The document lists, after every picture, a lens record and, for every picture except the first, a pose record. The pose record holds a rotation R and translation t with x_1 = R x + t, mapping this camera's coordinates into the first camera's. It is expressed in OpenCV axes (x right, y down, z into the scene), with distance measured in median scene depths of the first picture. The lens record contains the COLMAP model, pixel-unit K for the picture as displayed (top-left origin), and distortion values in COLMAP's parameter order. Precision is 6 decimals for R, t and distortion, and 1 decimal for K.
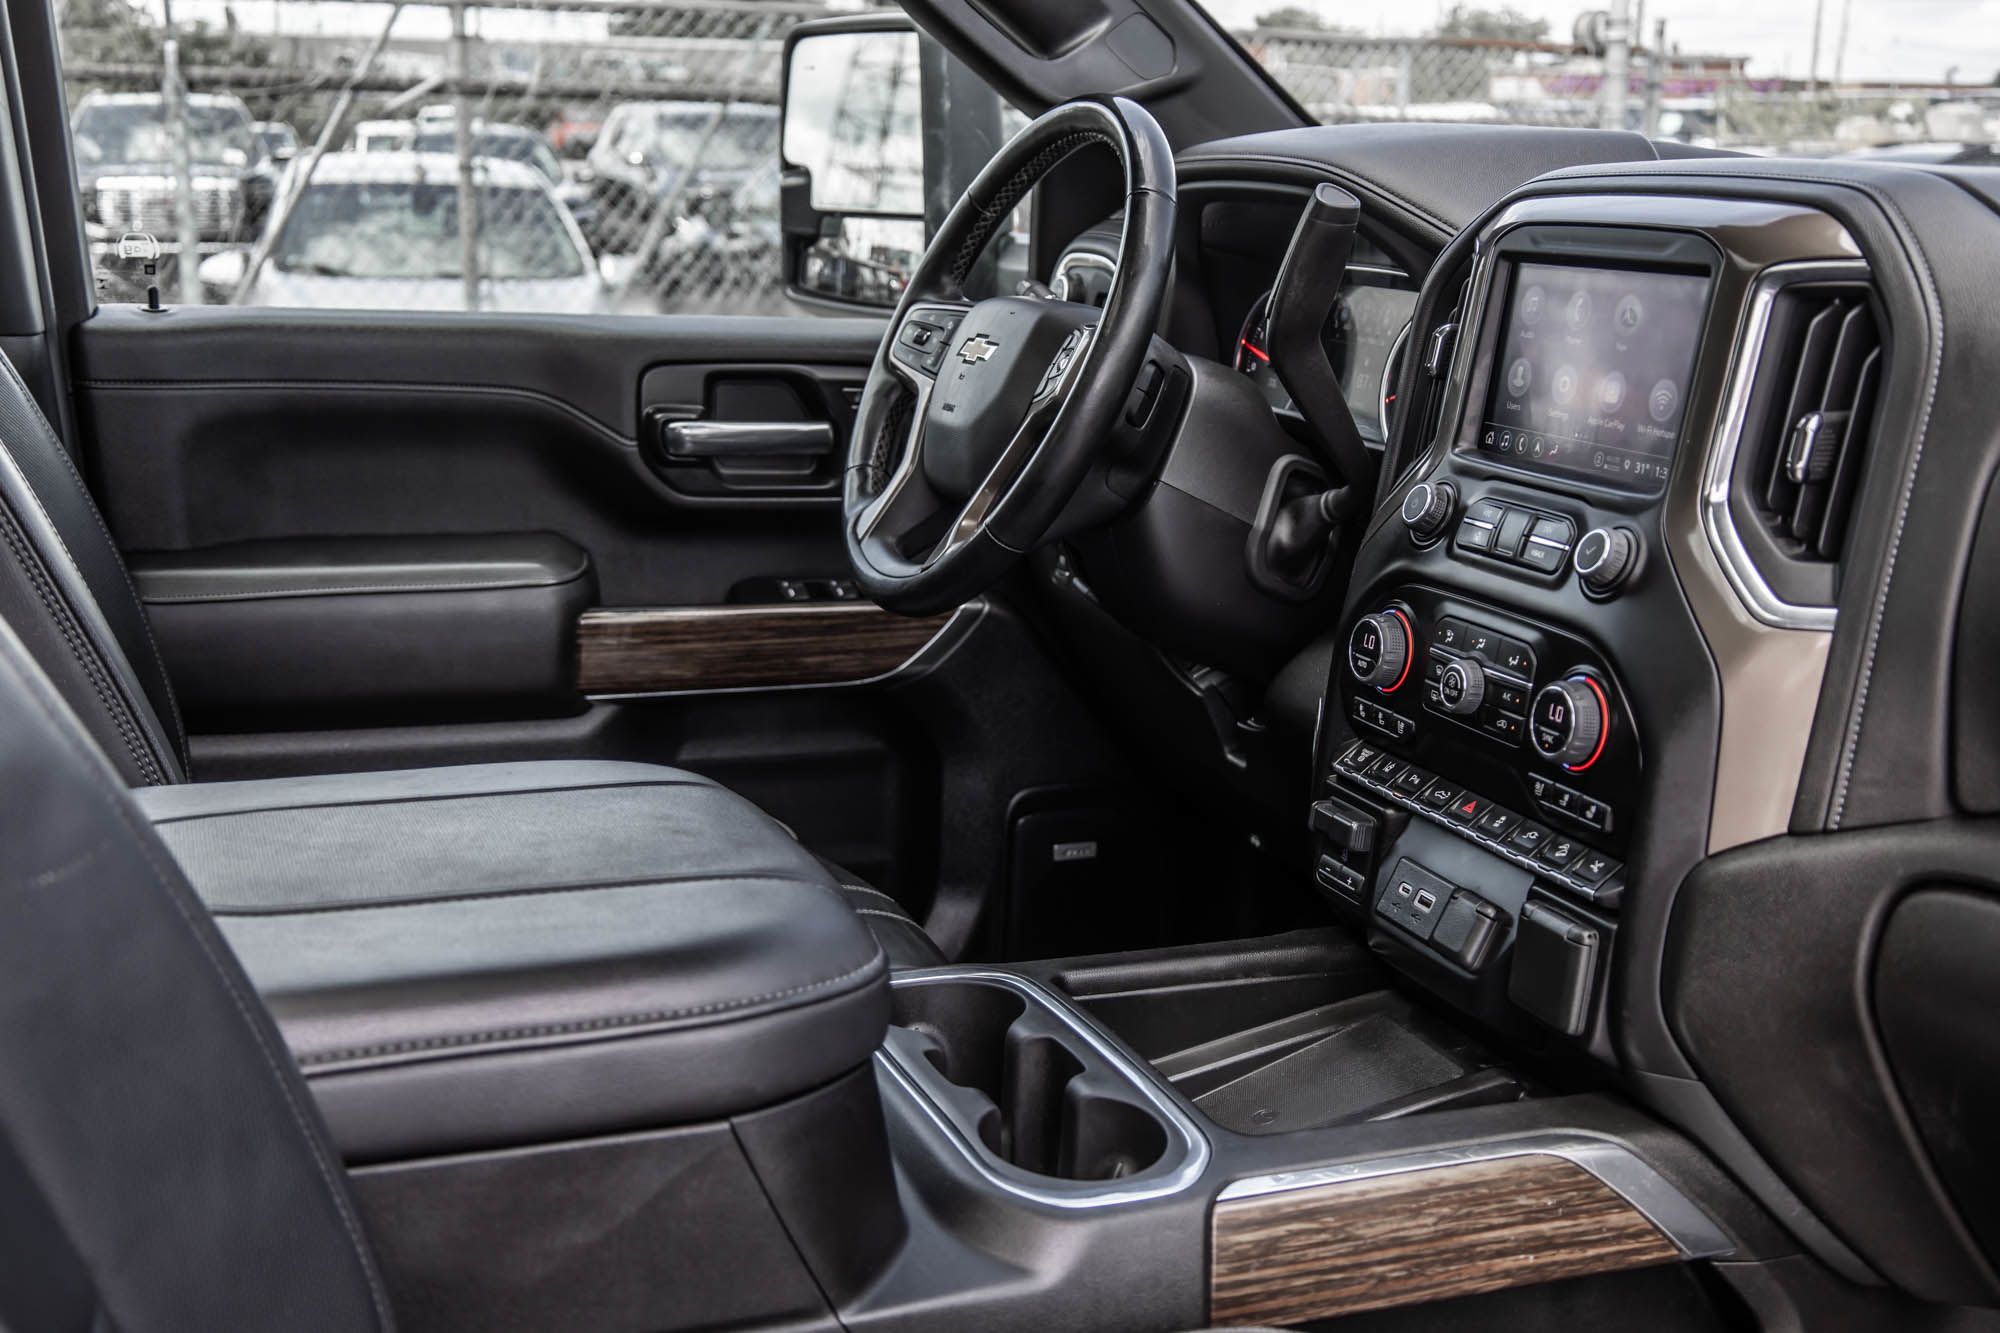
lens RADIAL K [[2253.7, 0, 1000.0], [0, 2253.7, 670.3], [0, 0, 1]] dist [0.000006, 0.015997]
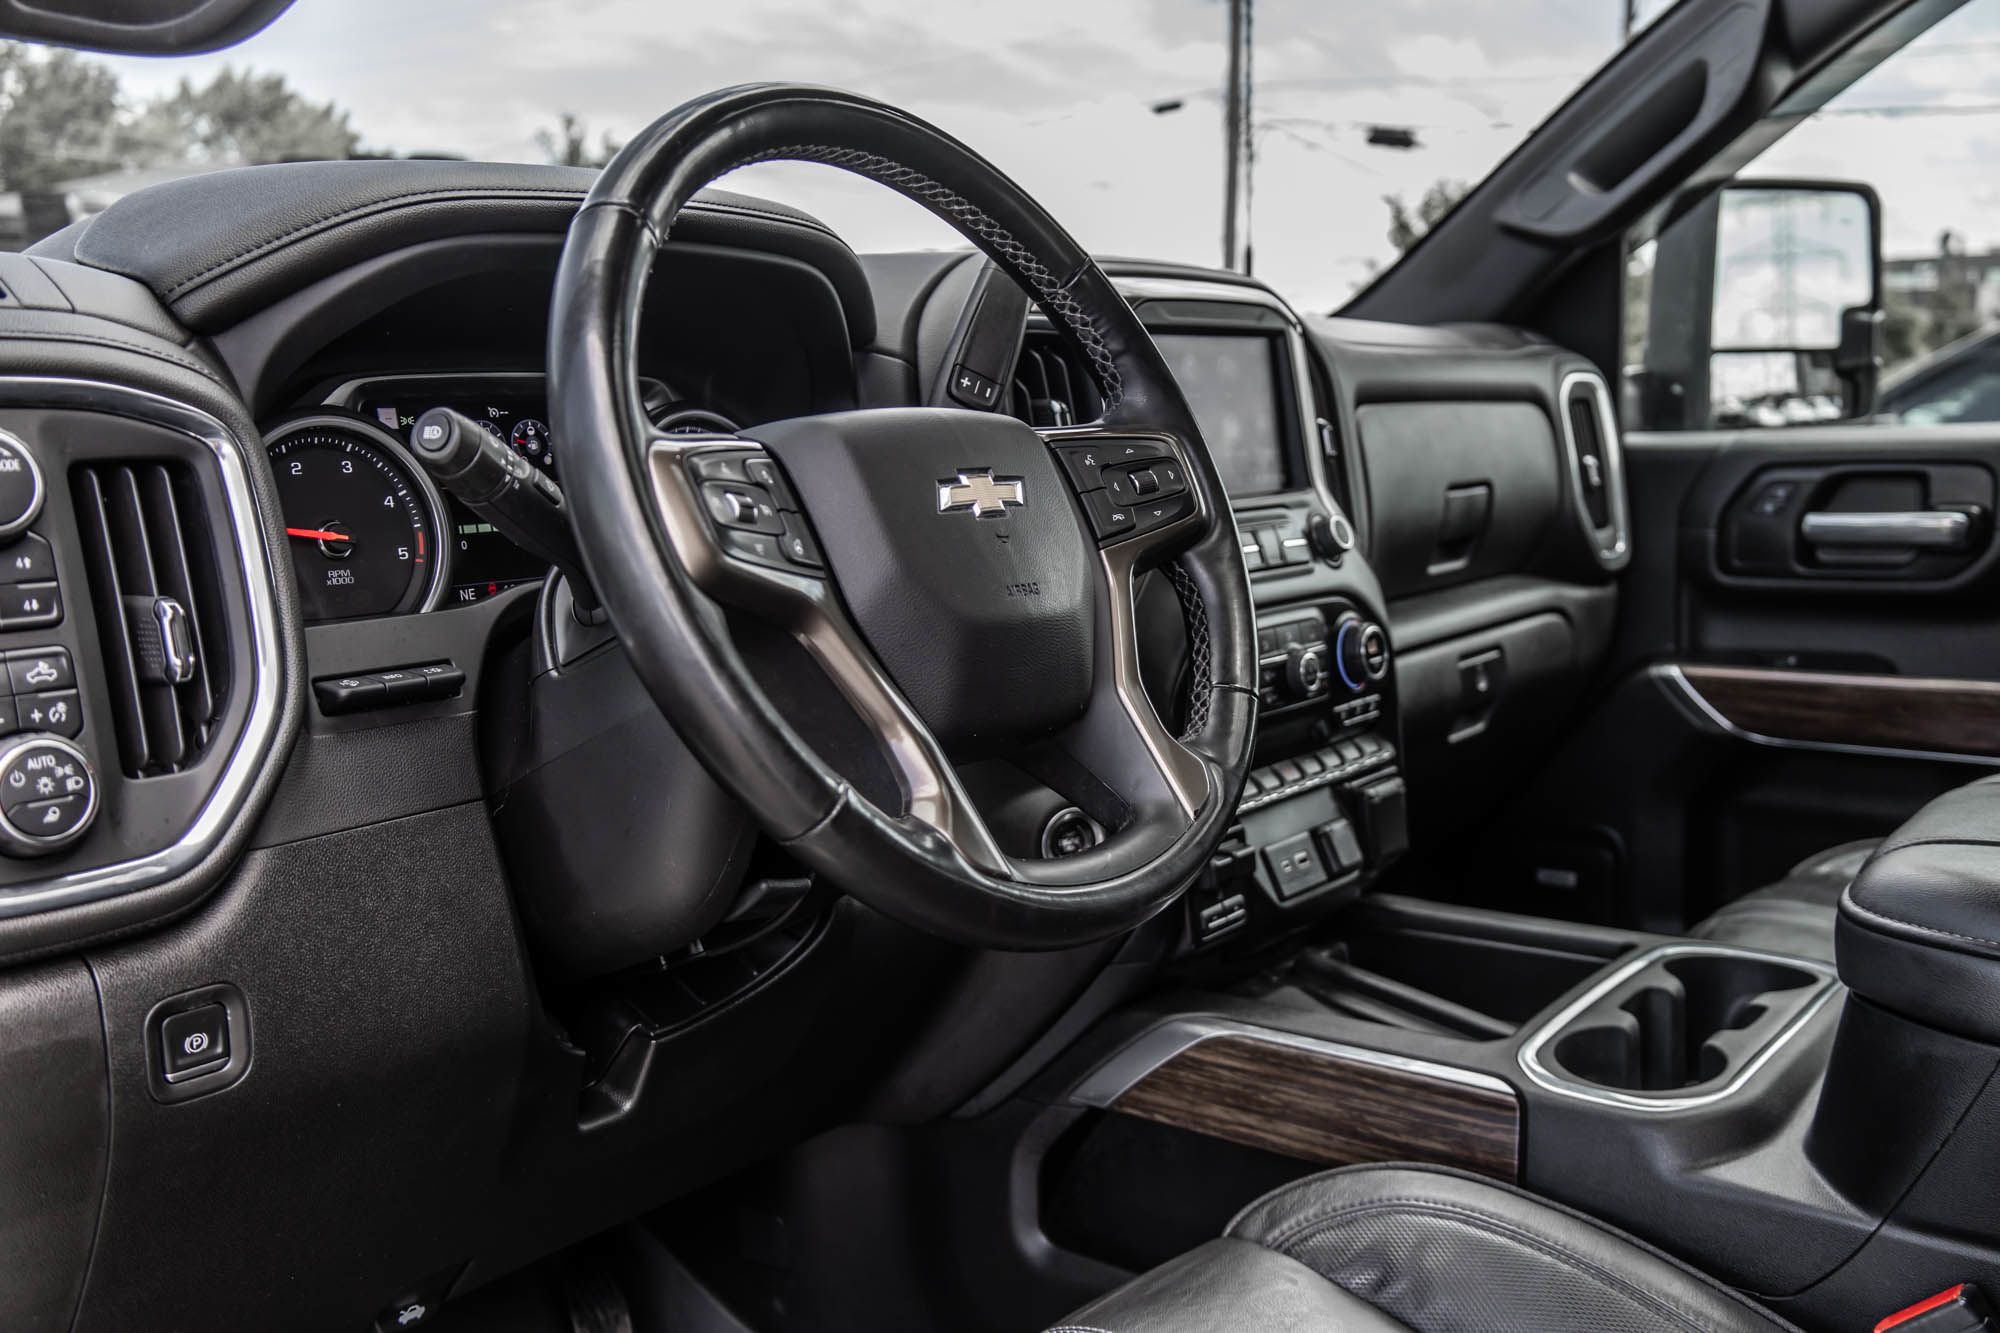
lens RADIAL K [[1865.0, 0, 1000.0], [0, 1865.0, 666.5], [0, 0, 1]] dist [0.005939, 0.002277]
pose [[-0.506597, -0.137965, 0.851073, -0.544090], [0.192529, 0.944086, 0.267646, -0.283056], [-0.840412, 0.299445, -0.451708, 1.508887]]
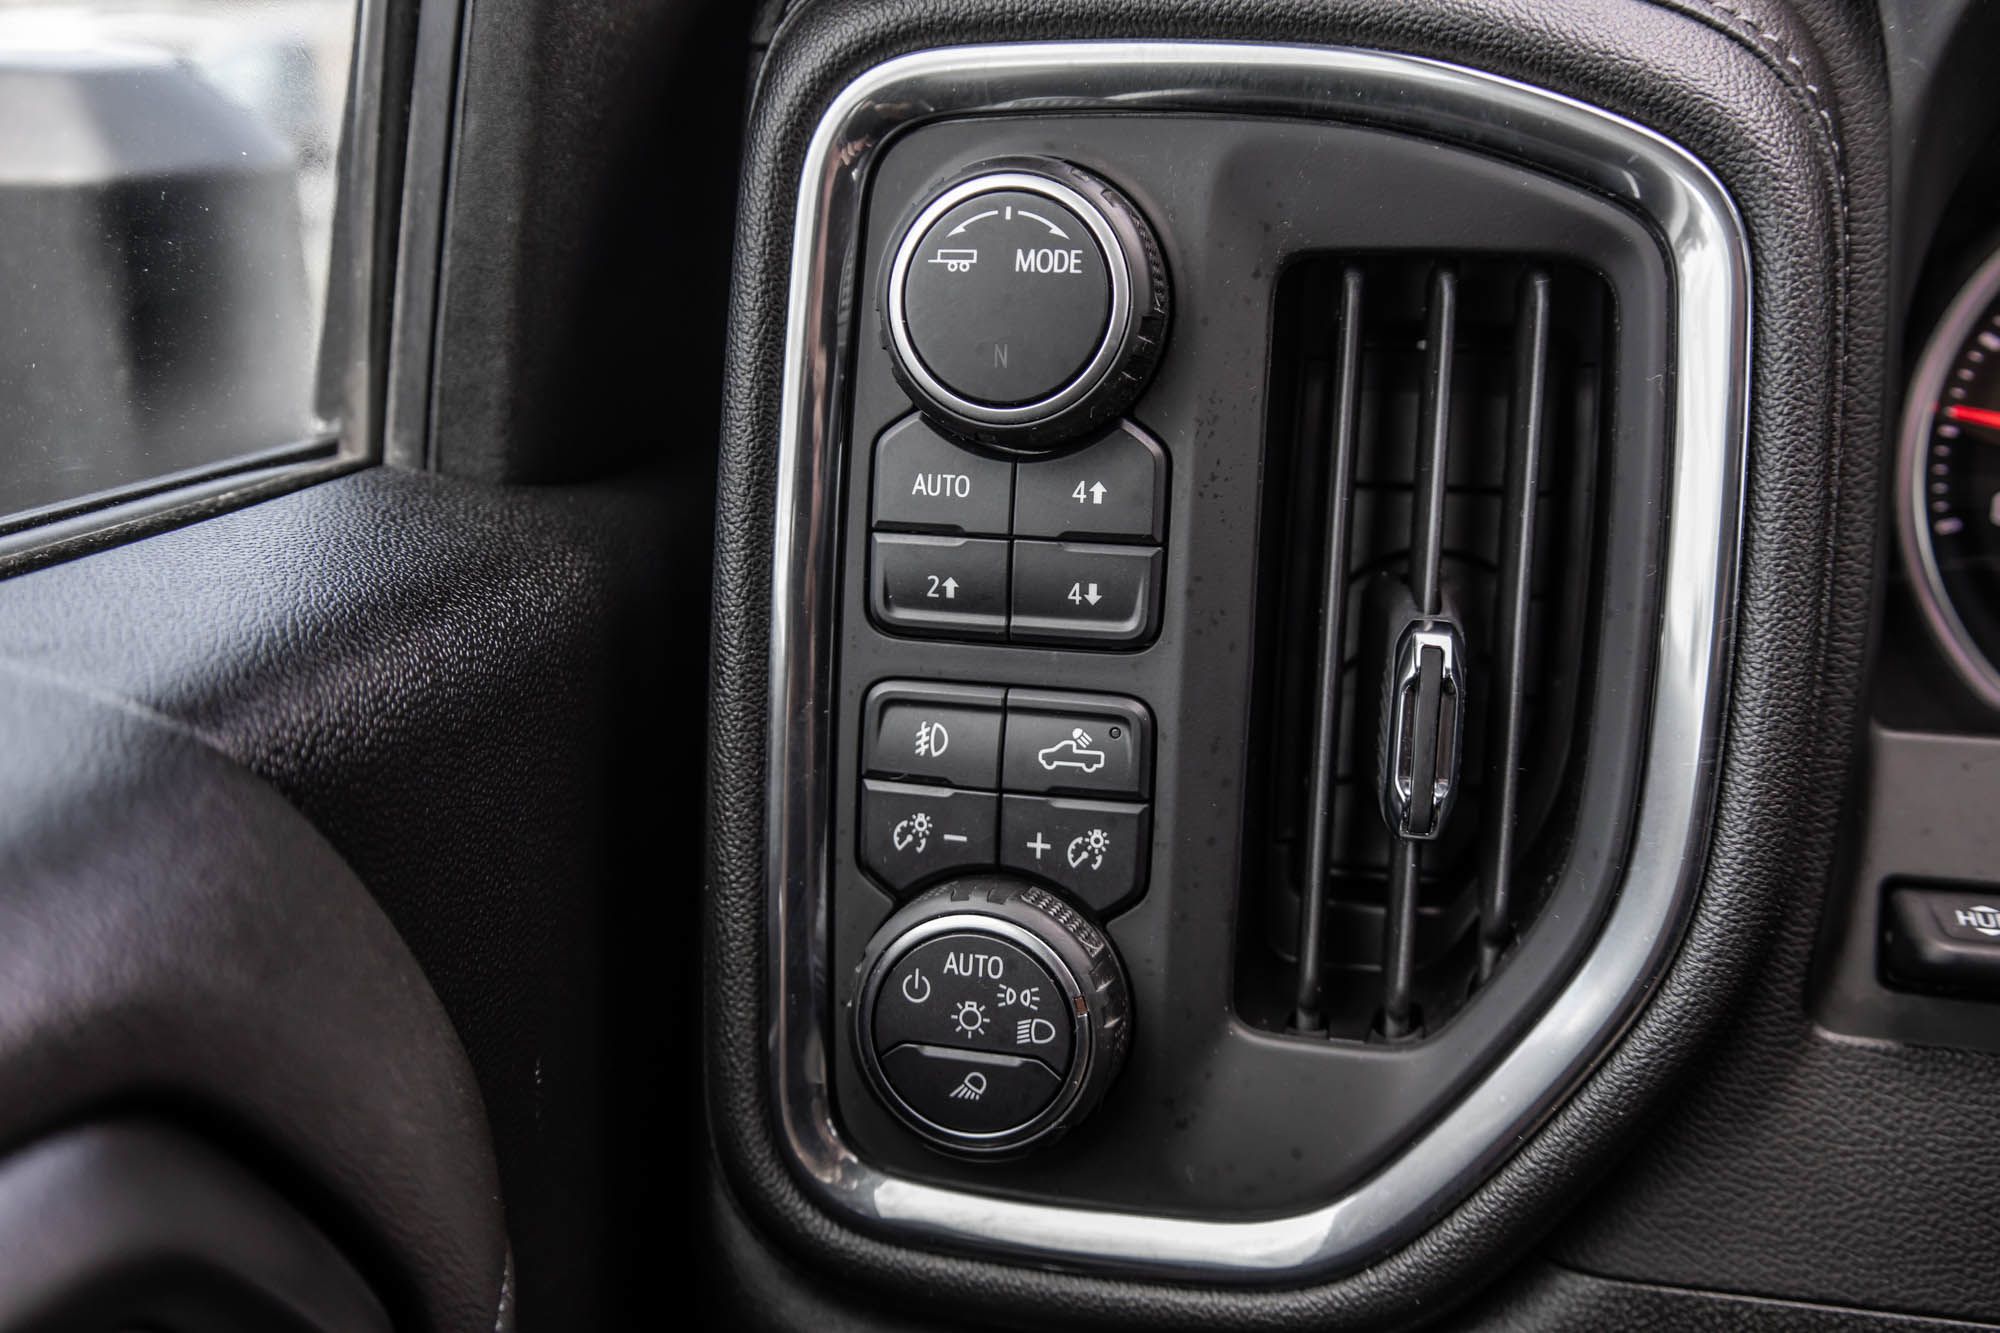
lens RADIAL K [[2025.6, 0, 1000.0], [0, 2025.6, 666.5], [0, 0, 1]] dist [-0.006410, -0.007016]
pose [[0.588482, -0.254830, 0.767301, -0.151558], [0.195492, 0.965718, 0.170795, -0.246228], [-0.784520, 0.049492, 0.618125, 1.353810]]
